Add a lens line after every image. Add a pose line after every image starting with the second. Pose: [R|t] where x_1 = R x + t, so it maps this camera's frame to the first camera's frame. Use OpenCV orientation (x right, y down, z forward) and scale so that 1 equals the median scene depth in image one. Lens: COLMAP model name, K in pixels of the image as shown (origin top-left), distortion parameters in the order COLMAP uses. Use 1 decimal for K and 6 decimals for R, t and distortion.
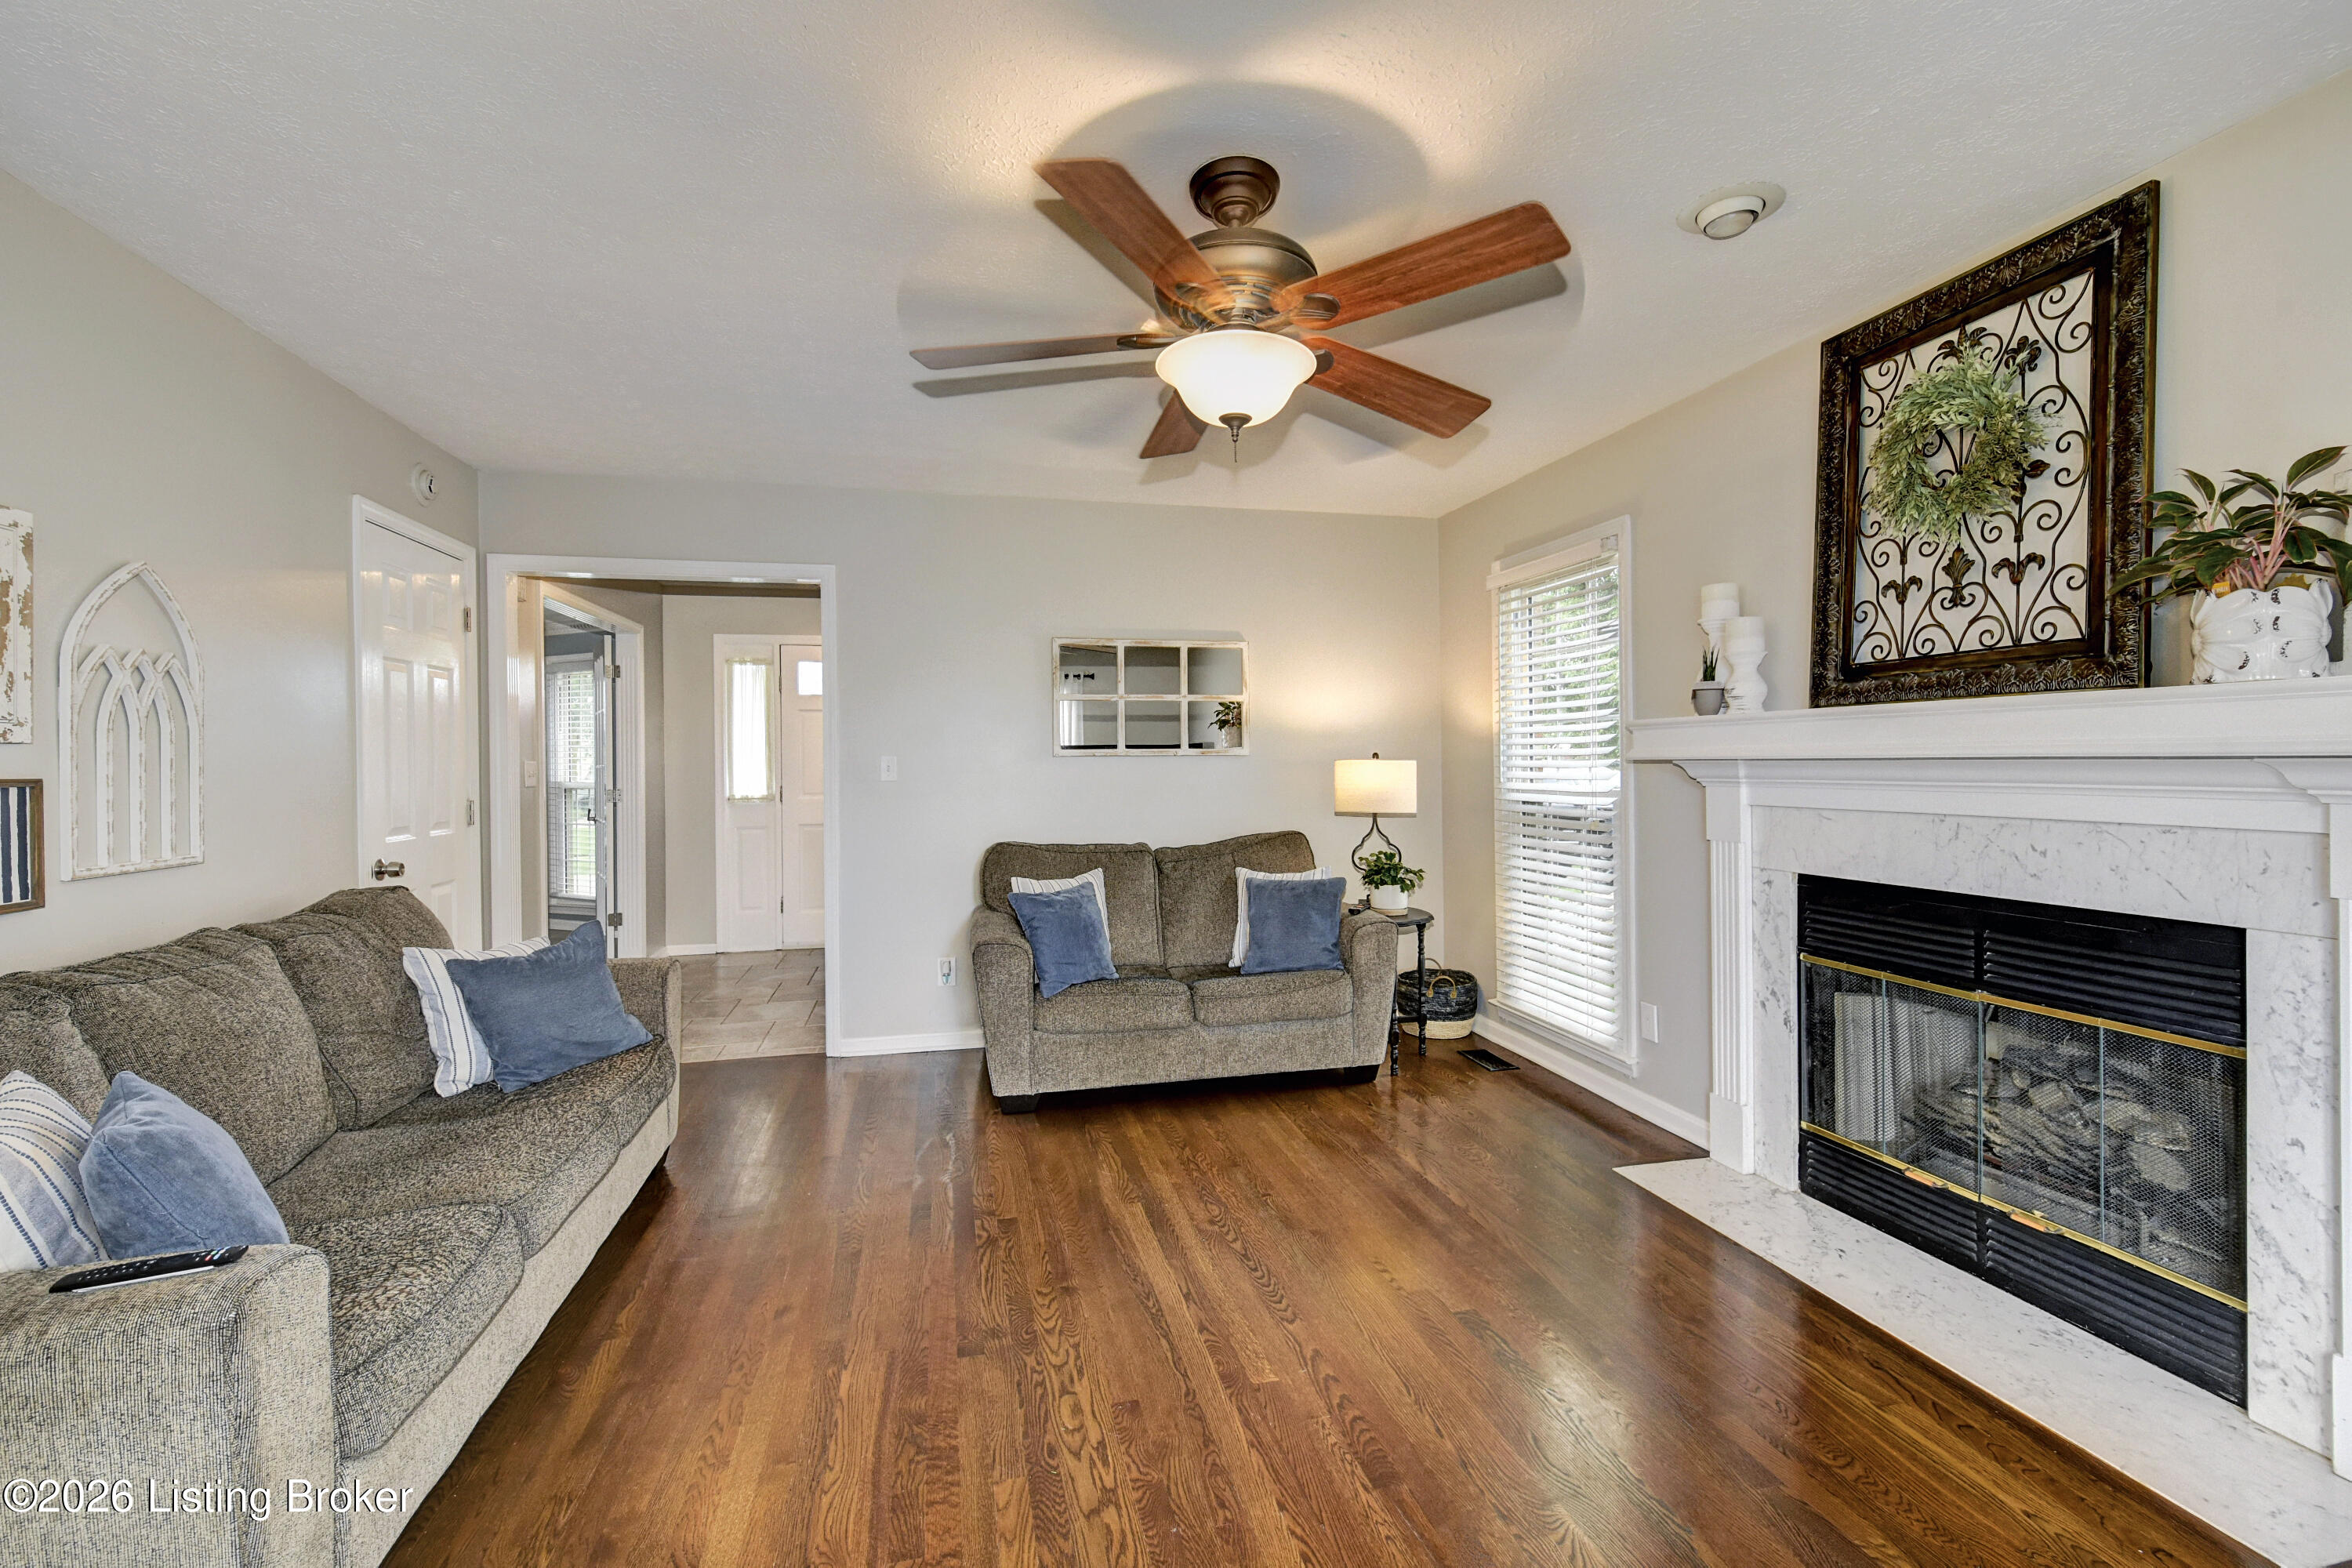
lens RADIAL K [[1045.3, 0, 1180.0], [0, 1045.3, 769.2], [0, 0, 1]] dist [-0.001411, -0.000600]
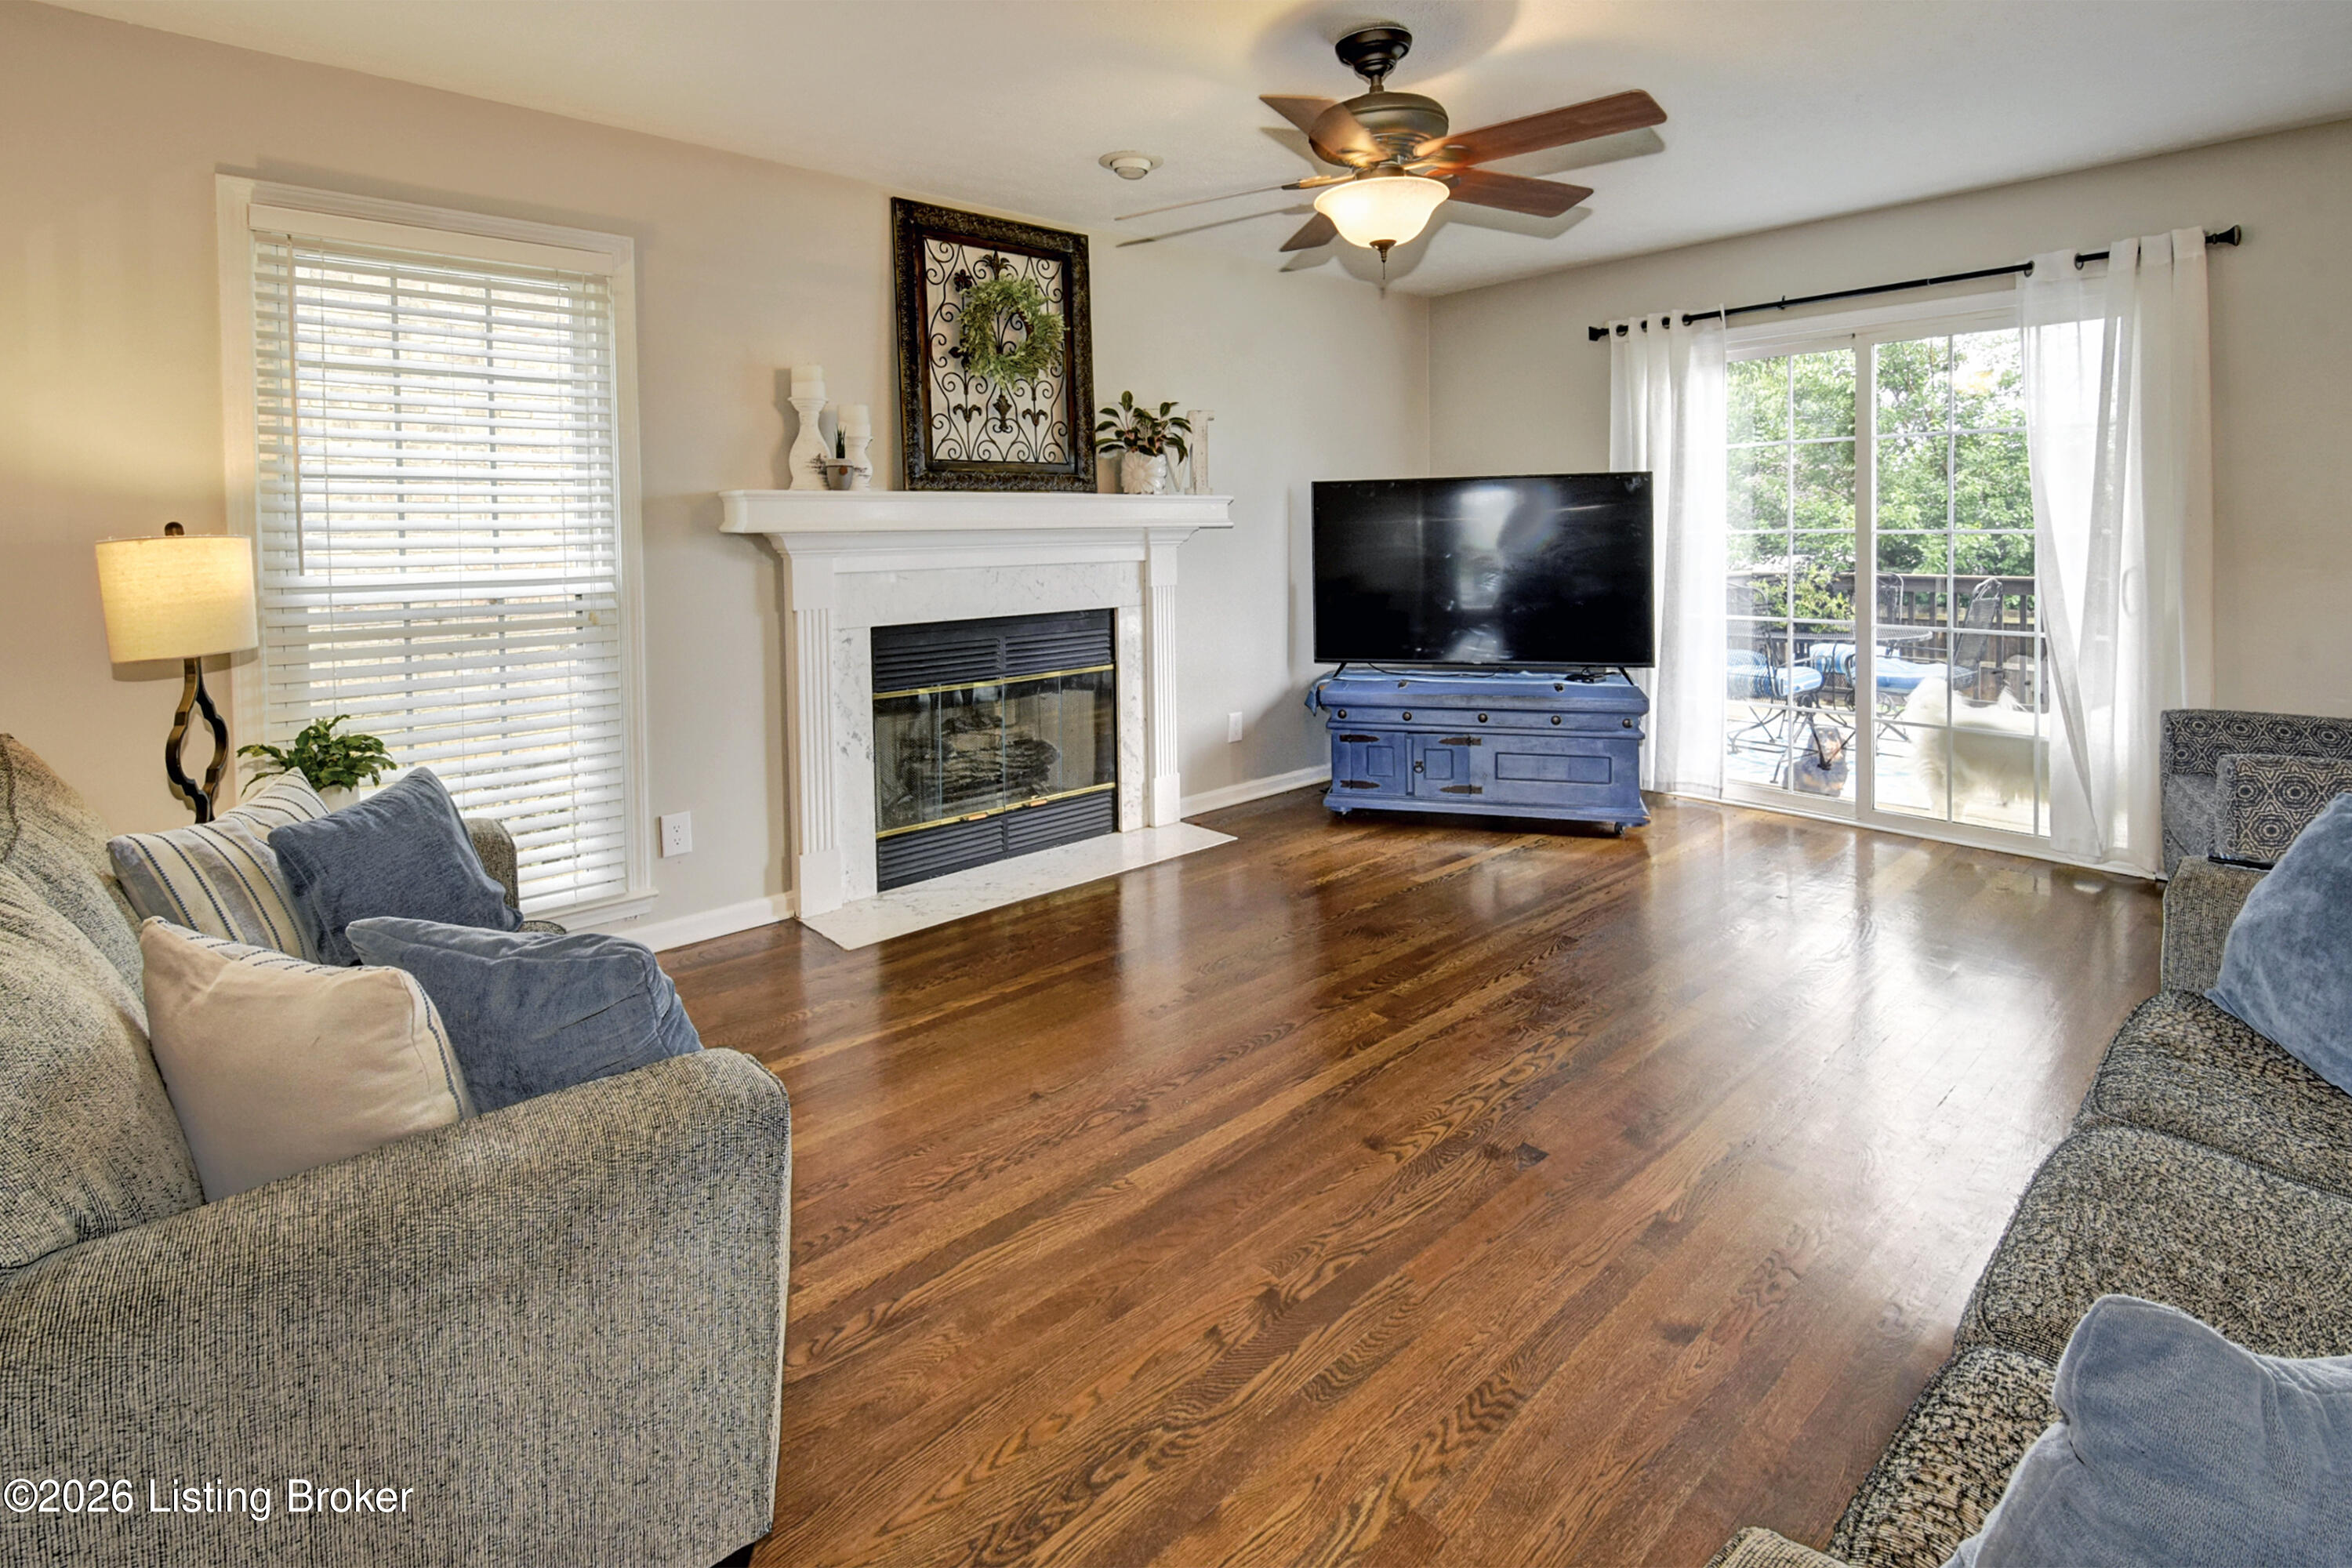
lens RADIAL K [[1092.9, 0, 1181.7], [0, 1092.9, 550.3], [0, 0, 1]] dist [-0.001607, -0.006302]
pose [[-0.480548, -0.007106, 0.876940, -0.833668], [0.022470, 0.999539, 0.020413, -0.006919], [-0.876680, 0.029514, -0.480167, 1.596748]]
